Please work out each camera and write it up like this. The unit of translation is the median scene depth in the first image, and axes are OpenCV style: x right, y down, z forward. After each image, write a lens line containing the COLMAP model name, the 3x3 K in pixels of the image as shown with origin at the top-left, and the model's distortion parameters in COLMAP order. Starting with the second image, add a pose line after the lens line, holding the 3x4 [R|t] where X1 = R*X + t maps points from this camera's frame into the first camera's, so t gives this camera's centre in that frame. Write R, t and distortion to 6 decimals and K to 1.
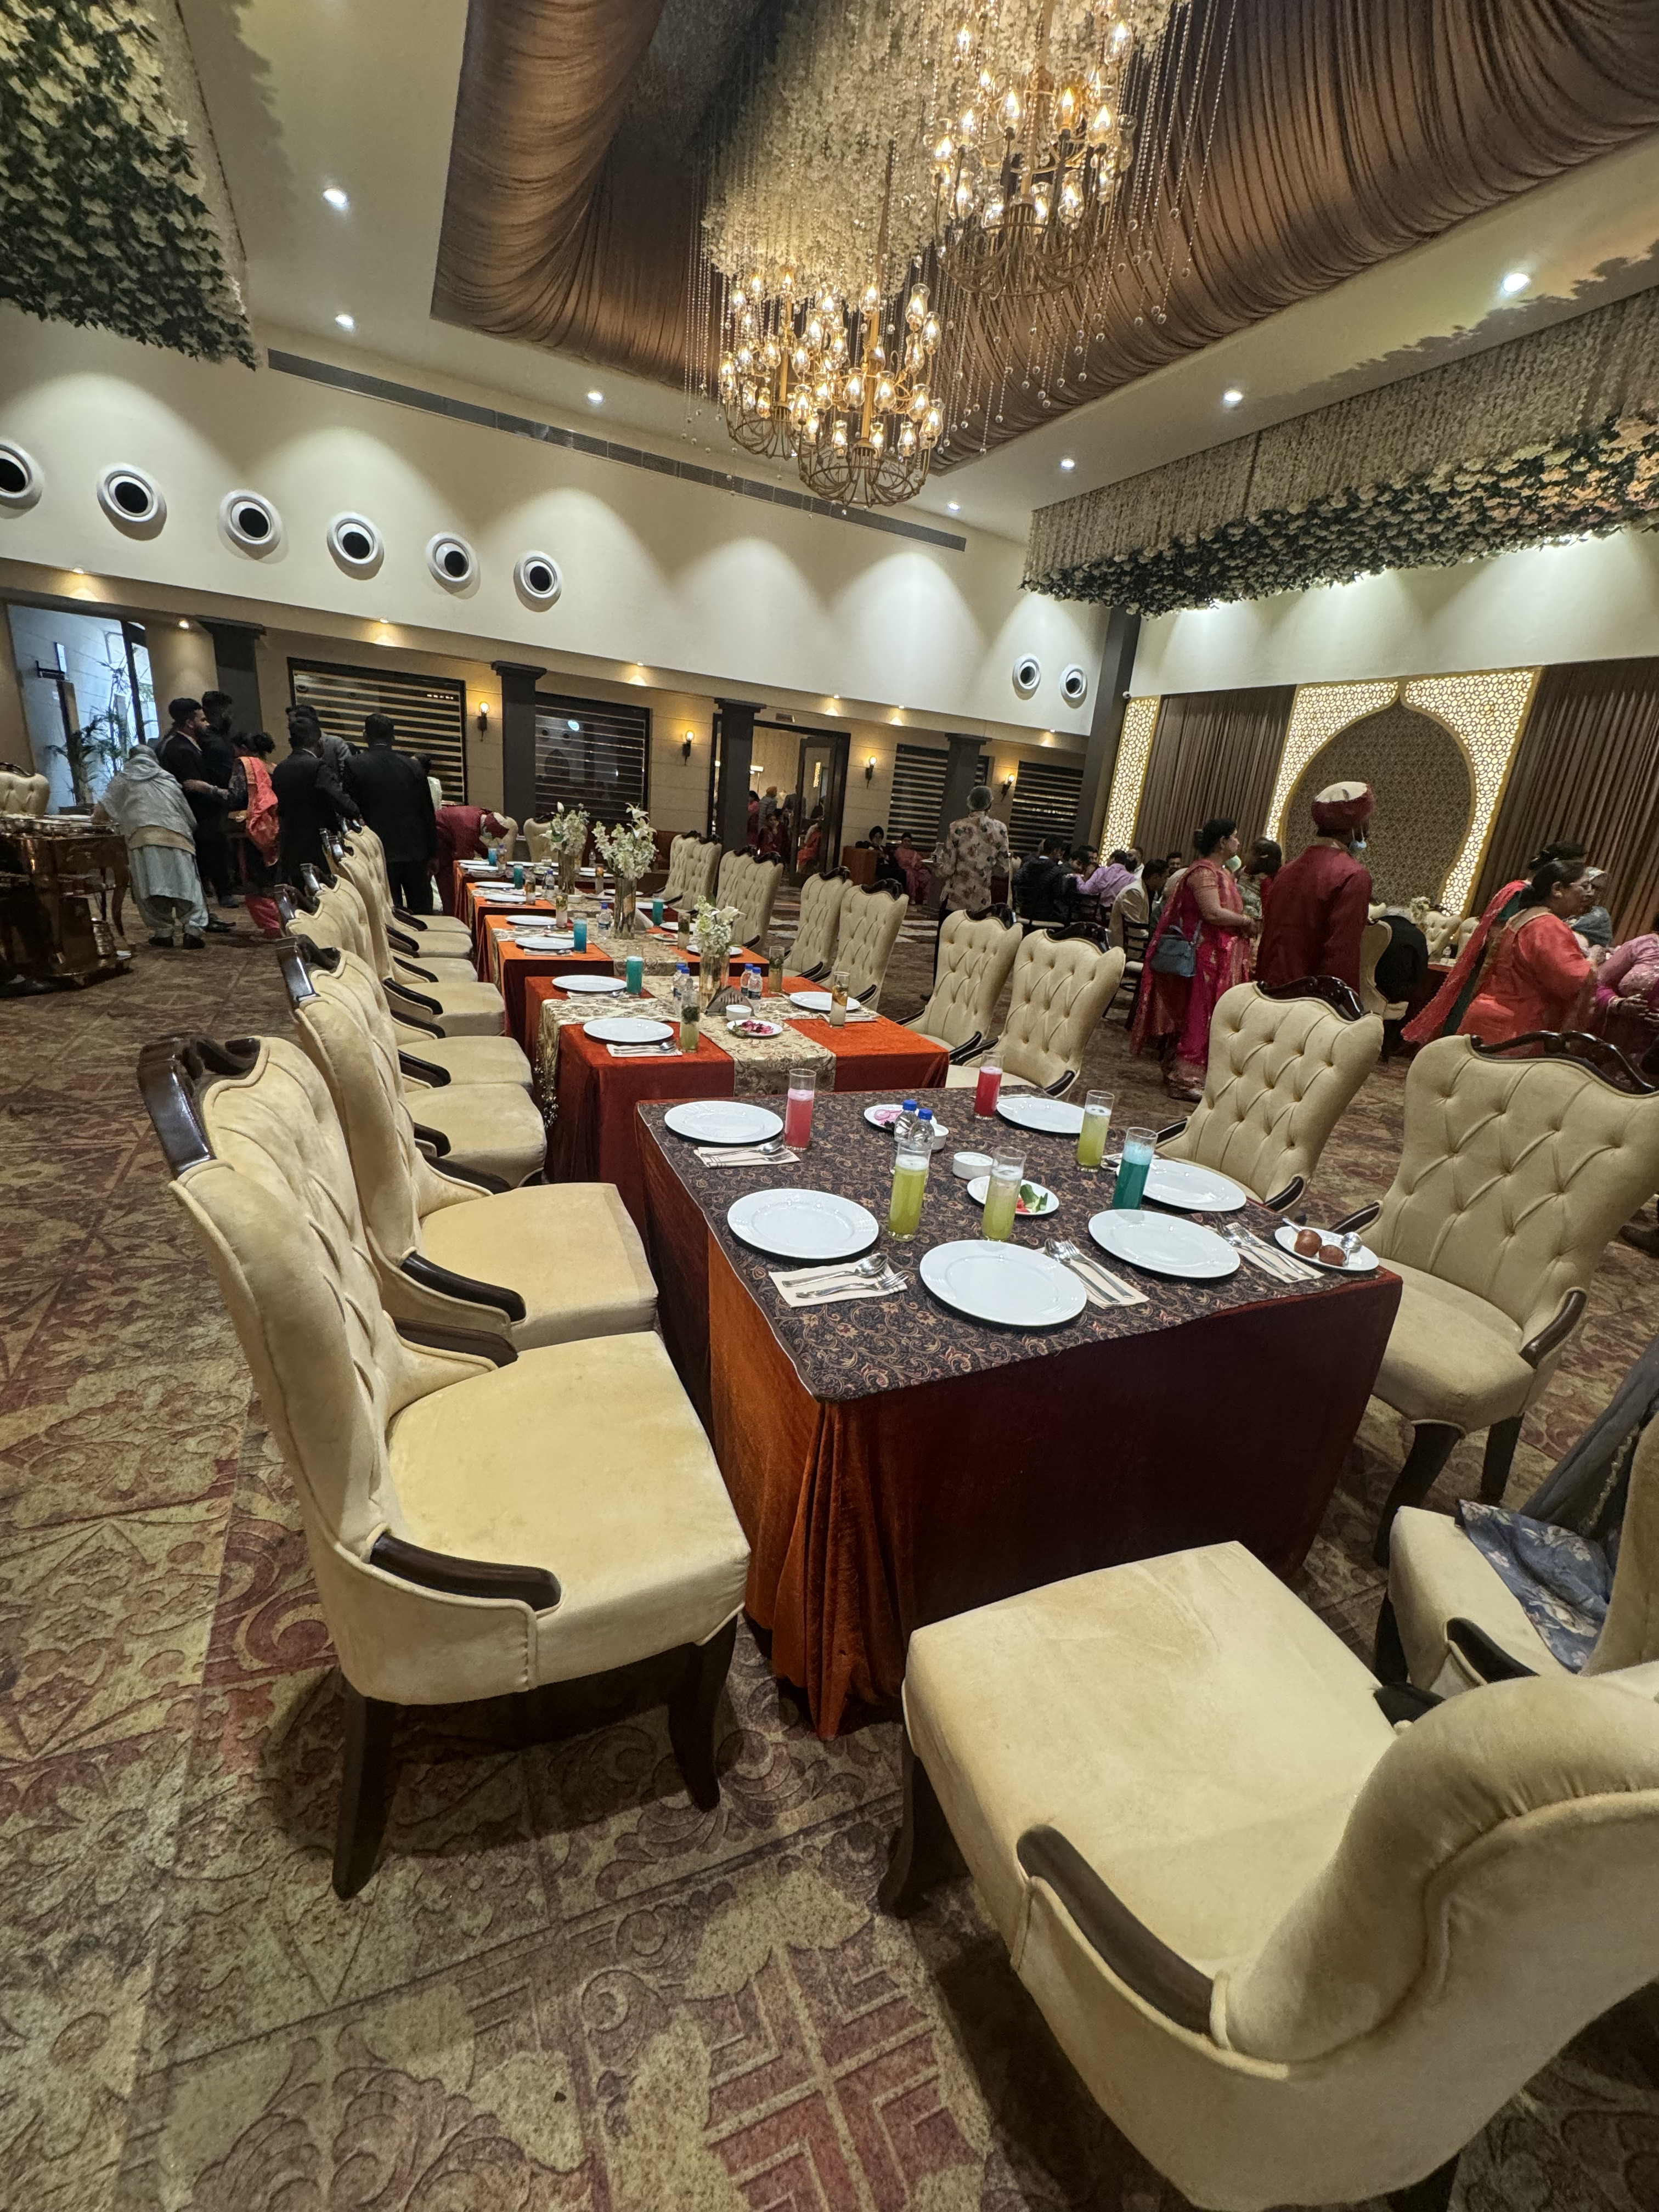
lens RADIAL K [[880.5, 0, 826.0], [0, 880.5, 1097.9], [0, 0, 1]] dist [-0.001186, 0.000541]
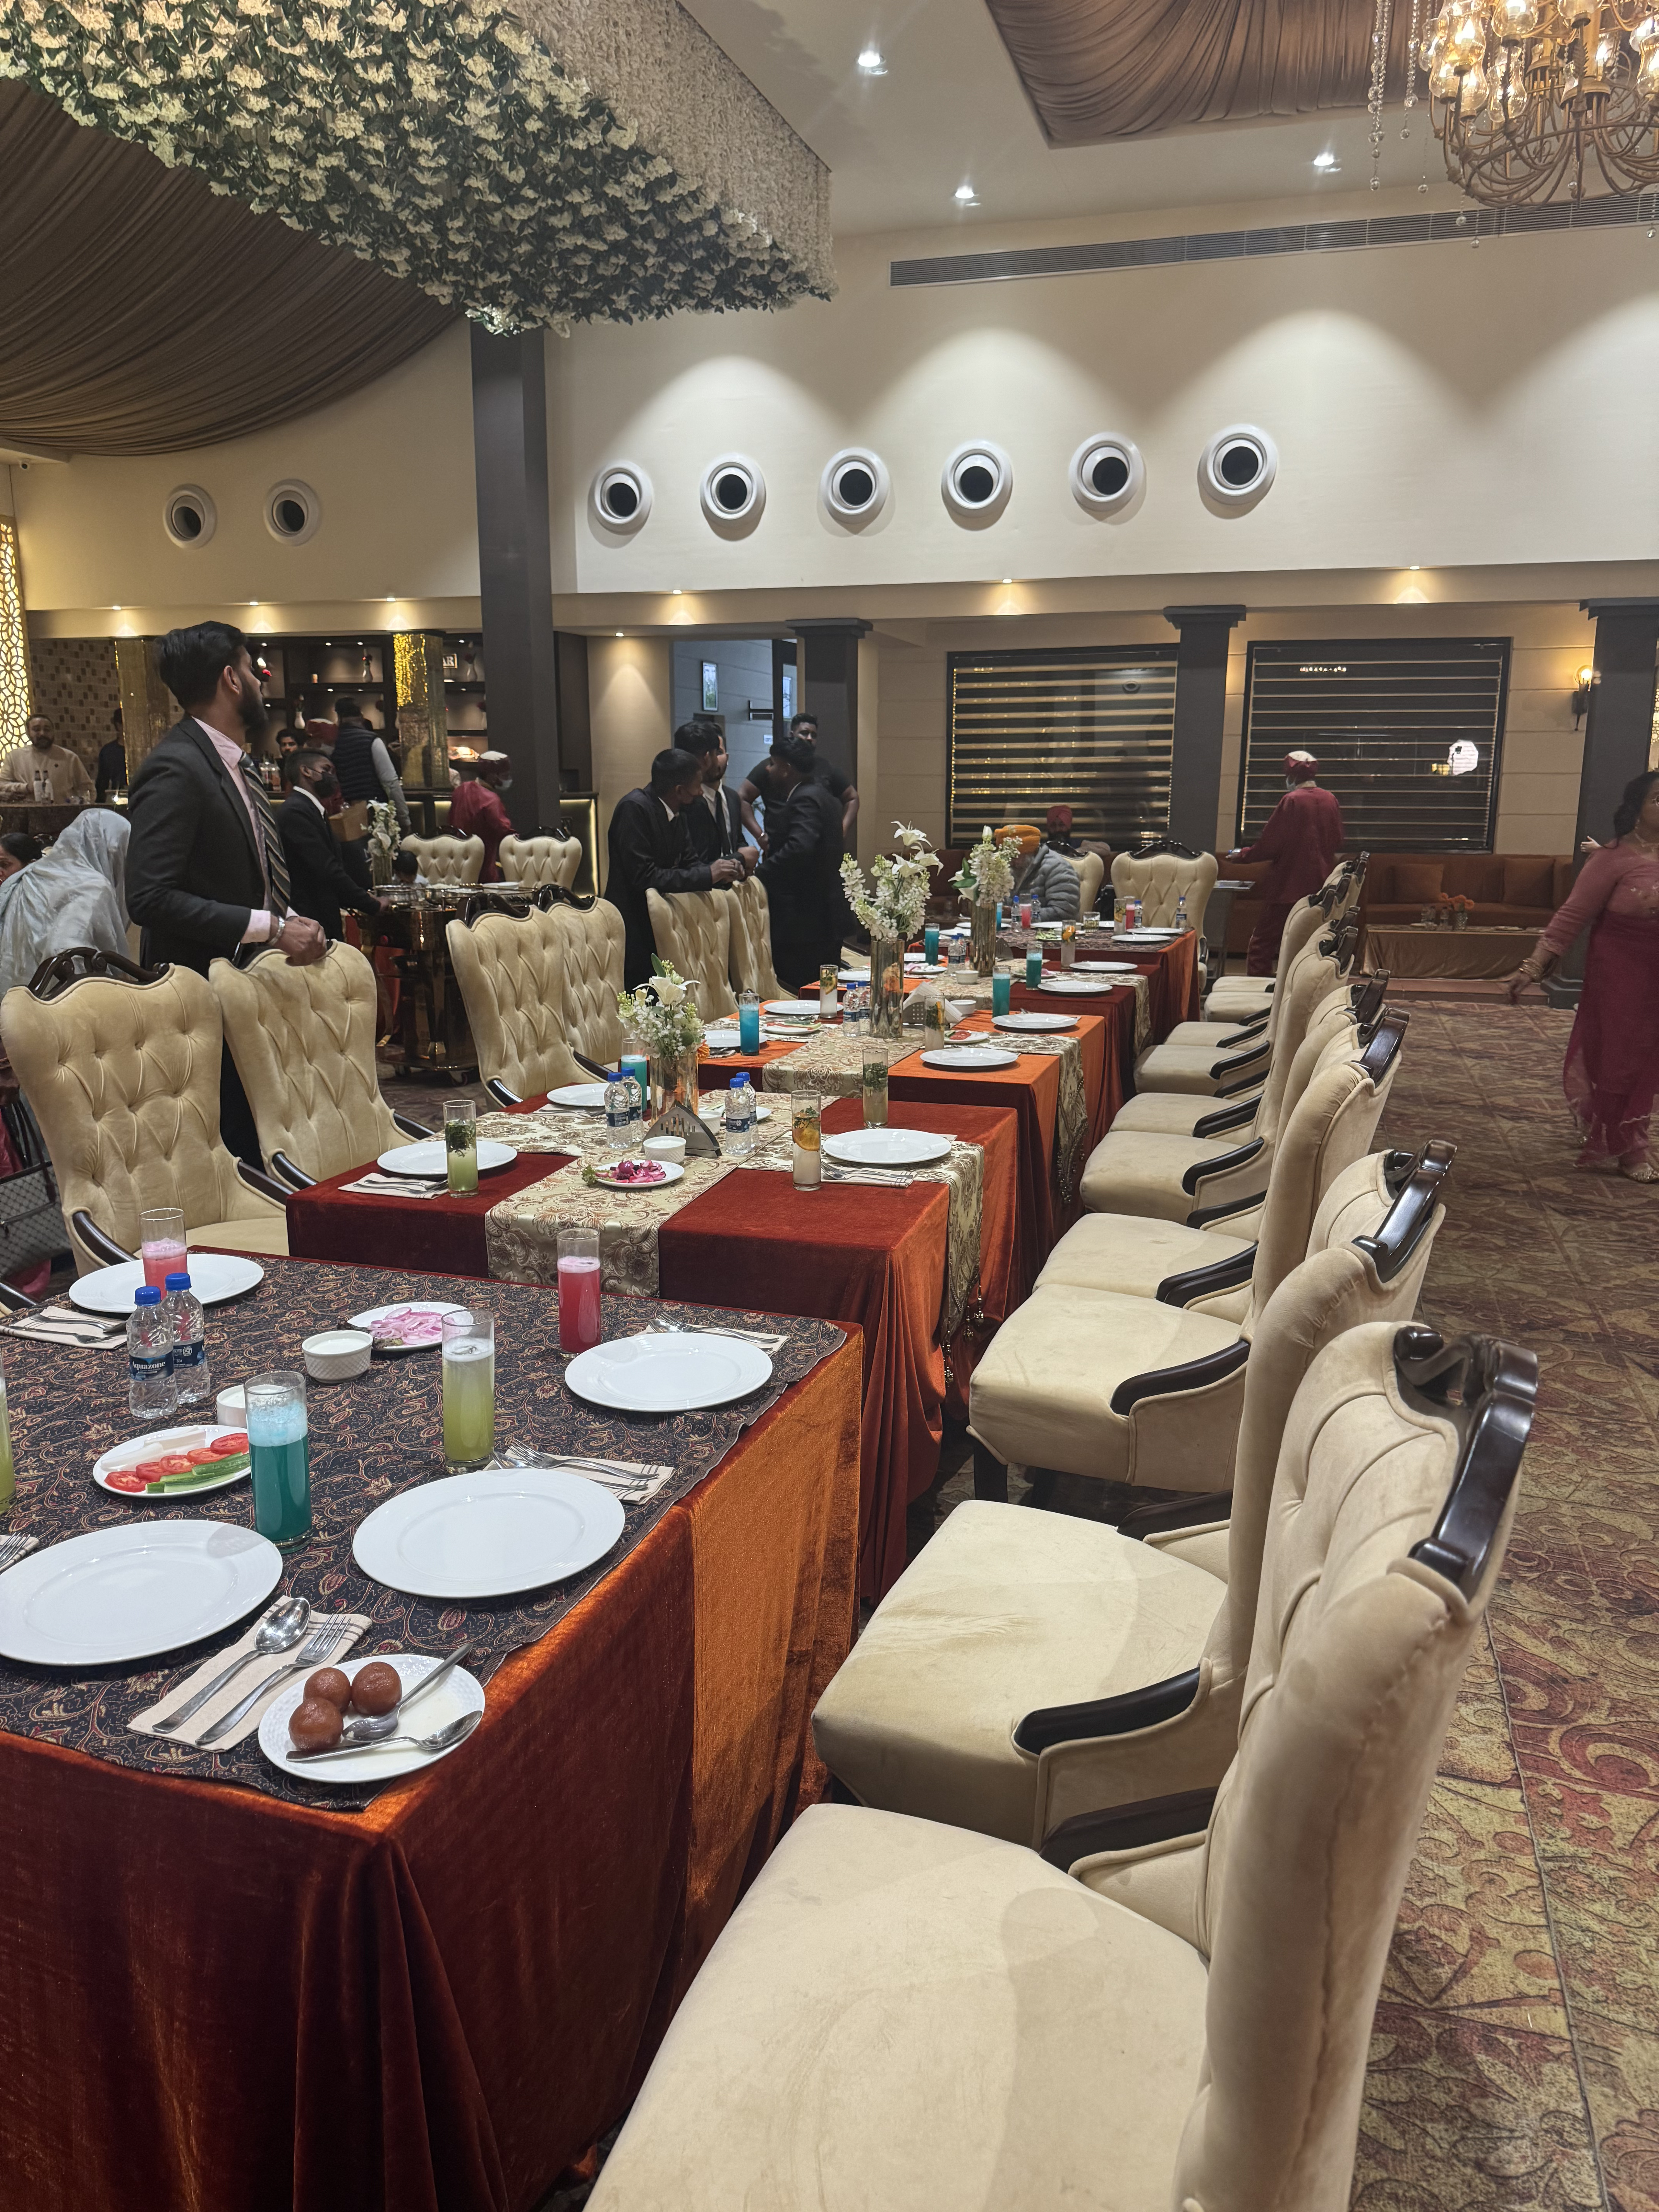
lens RADIAL K [[1558.5, 0, 823.1], [0, 1558.5, 1114.4], [0, 0, 1]] dist [-0.002093, -0.015086]
pose [[0.732585, 0.048705, -0.678931, 0.286344], [-0.145278, 0.985642, -0.086051, -0.018887], [0.664991, 0.161674, 0.729142, 0.129382]]
